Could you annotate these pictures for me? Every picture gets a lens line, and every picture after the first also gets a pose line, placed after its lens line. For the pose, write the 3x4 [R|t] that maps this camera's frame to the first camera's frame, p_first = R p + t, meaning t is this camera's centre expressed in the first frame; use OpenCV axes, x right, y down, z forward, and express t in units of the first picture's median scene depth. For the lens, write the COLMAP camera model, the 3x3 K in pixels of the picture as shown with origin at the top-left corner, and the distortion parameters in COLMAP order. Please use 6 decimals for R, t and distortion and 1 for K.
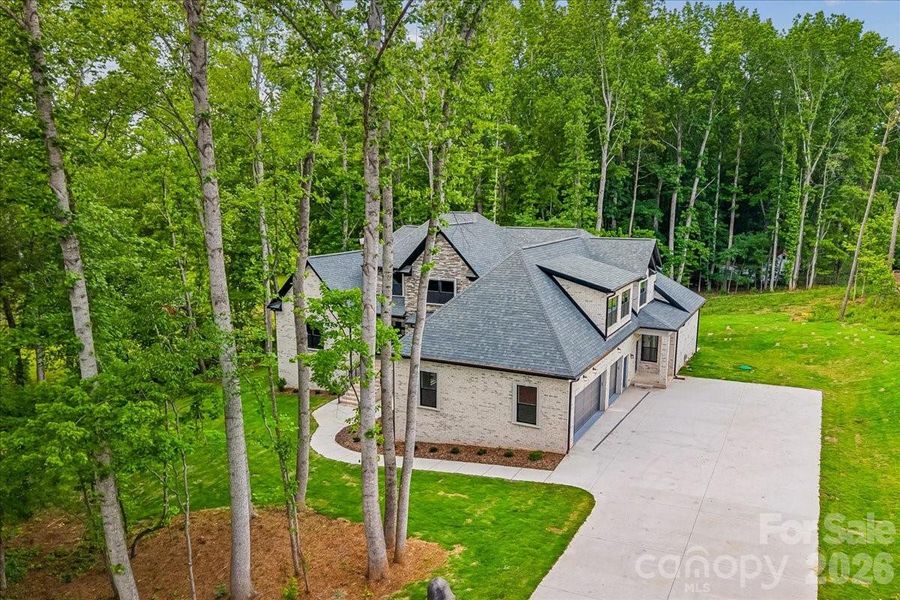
lens RADIAL K [[589.0, 0, 450.0], [0, 589.0, 300.0], [0, 0, 1]] dist [-0.004582, -0.001882]
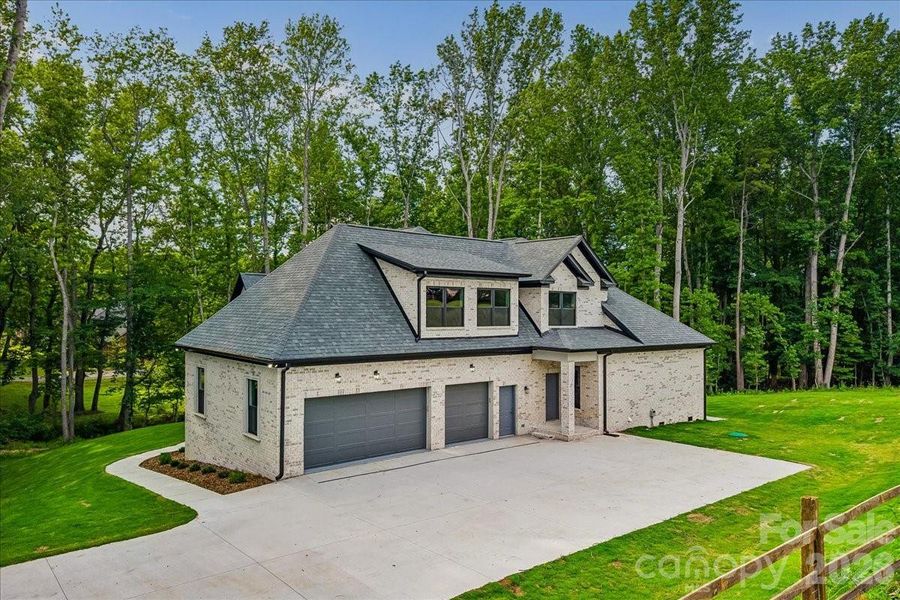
lens RADIAL K [[589.0, 0, 450.0], [0, 589.0, 300.0], [0, 0, 1]] dist [-0.004582, -0.001882]
pose [[0.938087, 0.024169, -0.345557, 0.493832], [-0.086783, 0.982148, -0.166897, 0.121578], [0.335354, 0.186553, 0.923437, 0.318636]]
